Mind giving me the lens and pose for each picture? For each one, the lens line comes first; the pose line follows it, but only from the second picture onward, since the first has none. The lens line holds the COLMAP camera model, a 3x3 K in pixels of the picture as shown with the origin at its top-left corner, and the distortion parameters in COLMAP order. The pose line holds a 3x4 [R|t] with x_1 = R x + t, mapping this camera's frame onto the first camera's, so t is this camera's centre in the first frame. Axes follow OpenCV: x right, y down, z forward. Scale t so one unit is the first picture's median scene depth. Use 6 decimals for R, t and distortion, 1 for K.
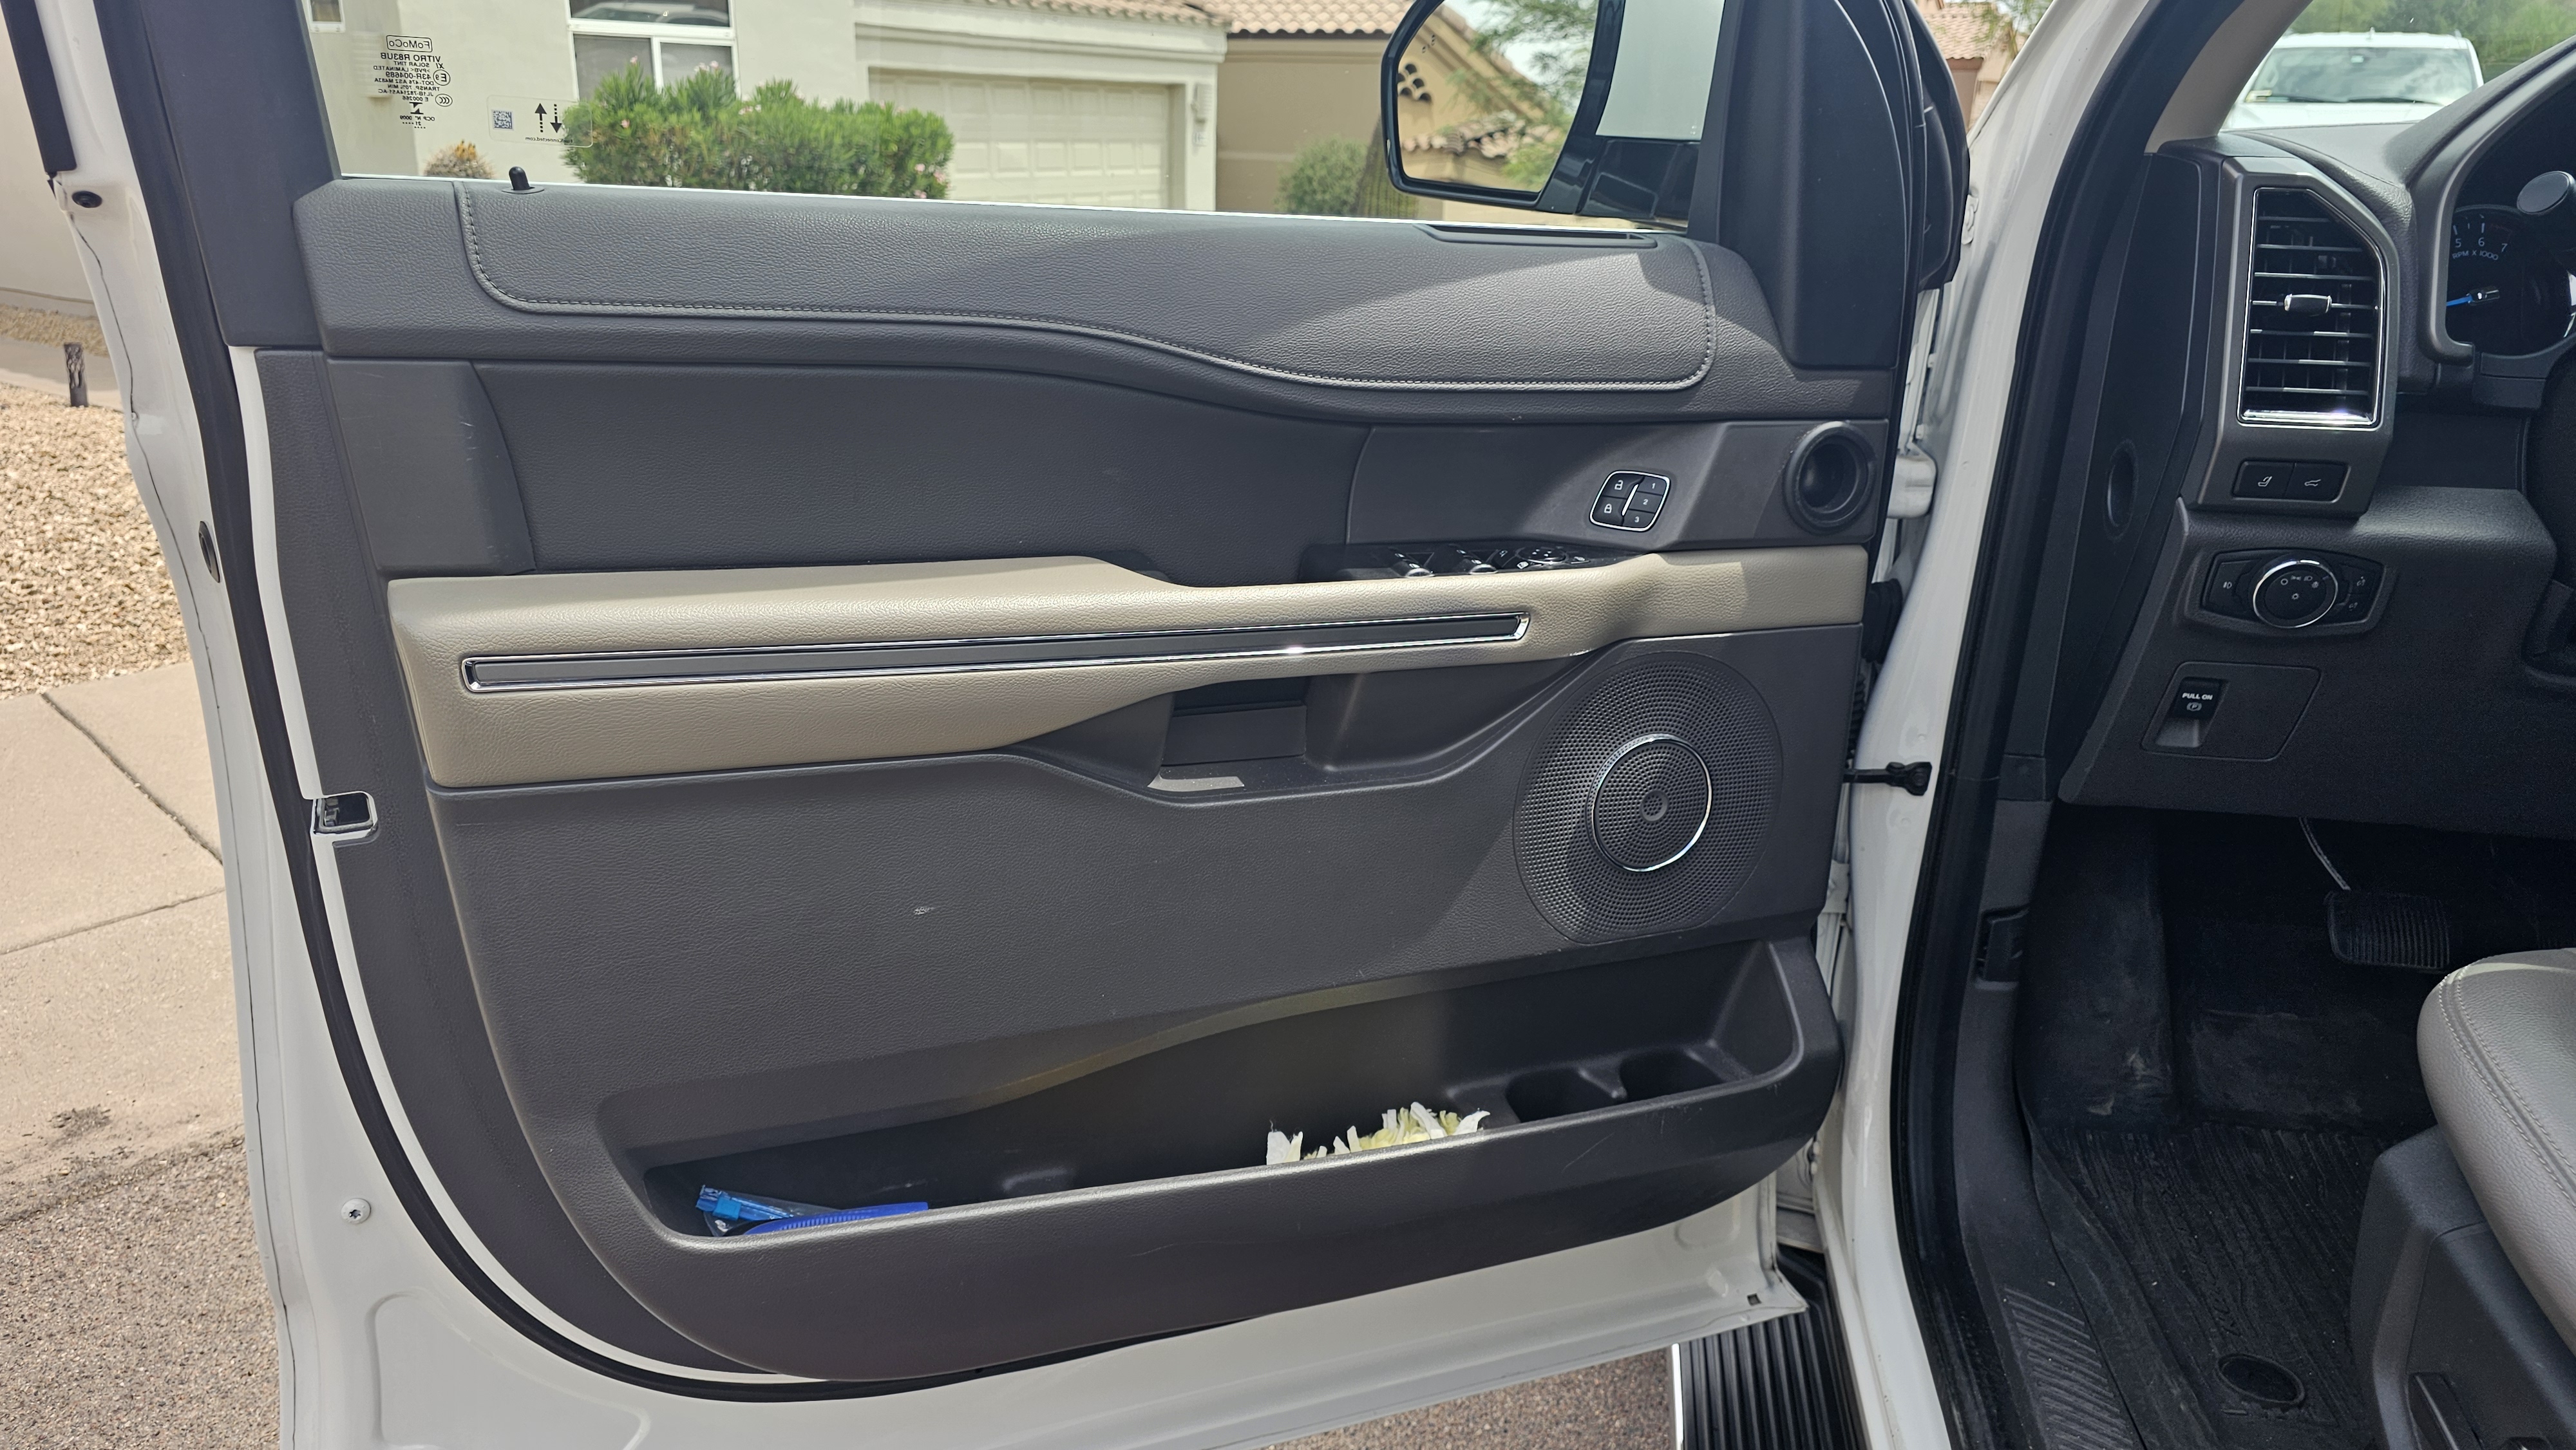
lens RADIAL K [[1818.6, 0, 1289.0], [0, 1818.6, 722.2], [0, 0, 1]] dist [0.036725, 0.002620]
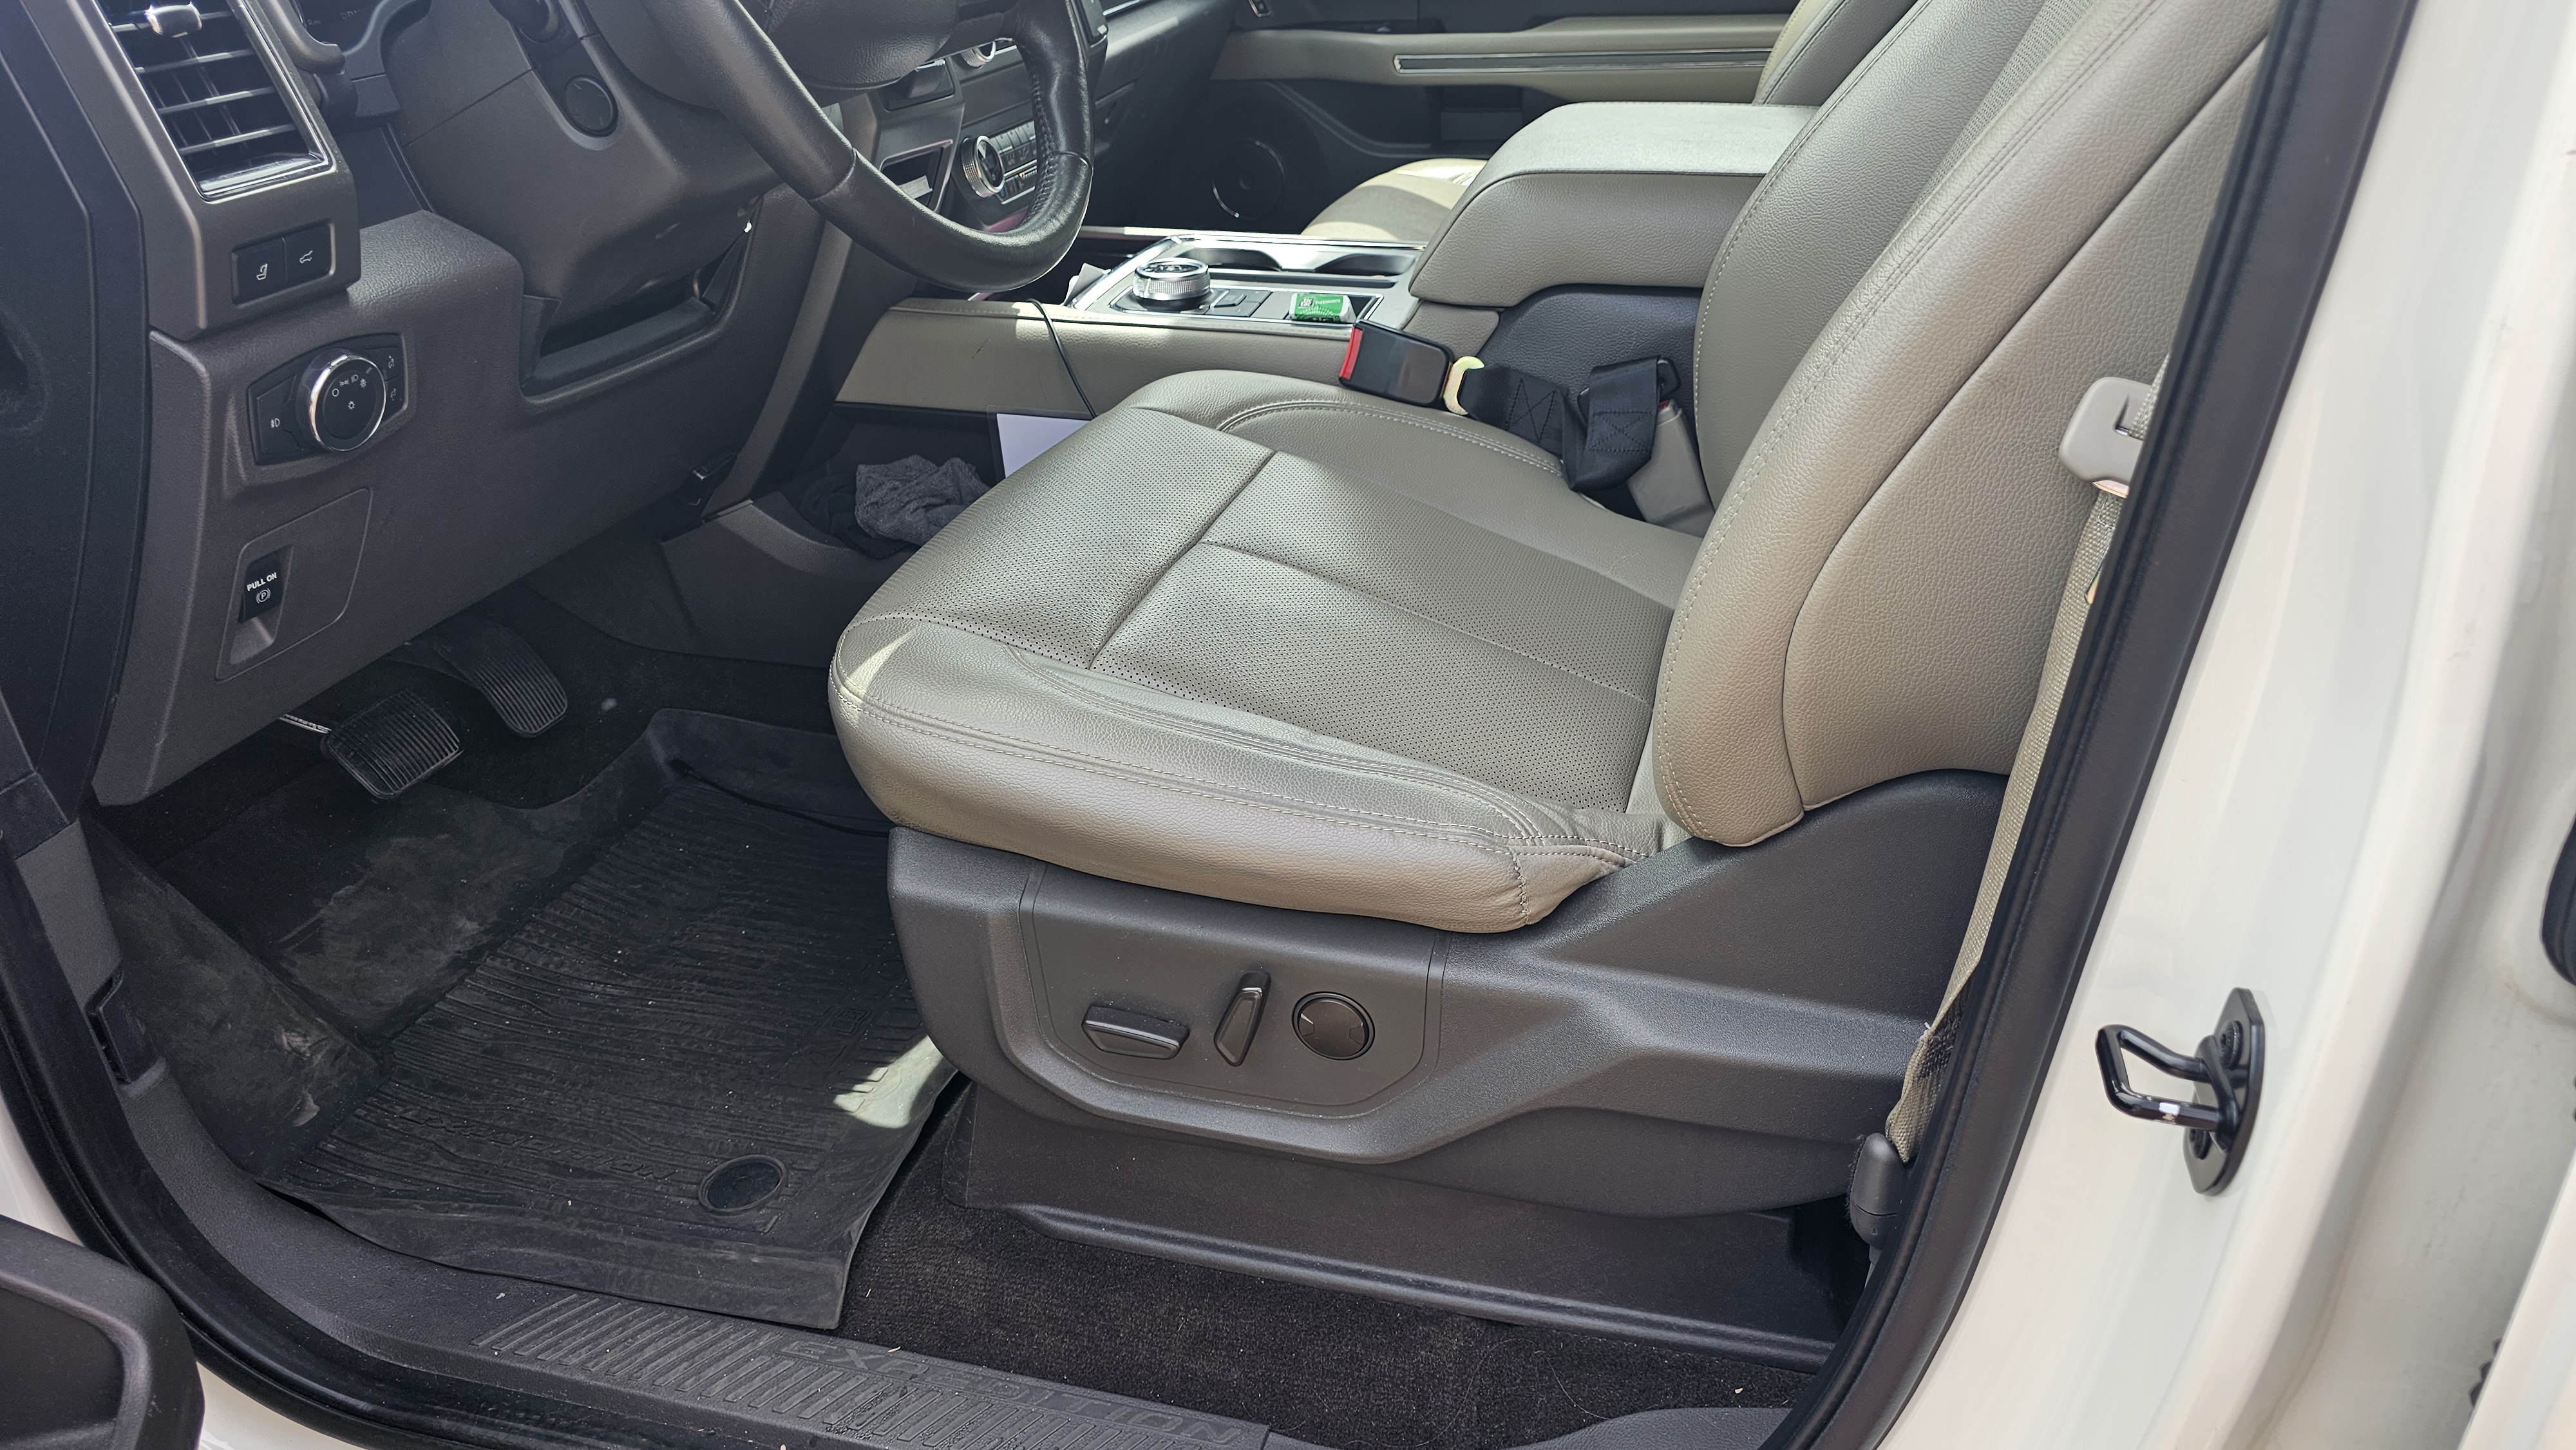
lens RADIAL K [[1818.6, 0, 1289.5], [0, 1818.6, 734.0], [0, 0, 1]] dist [0.036725, 0.002620]
pose [[0.112353, -0.489343, 0.864824, -0.130346], [0.361028, 0.830960, 0.423279, -0.122424], [-0.925762, 0.264669, 0.270027, 0.406548]]
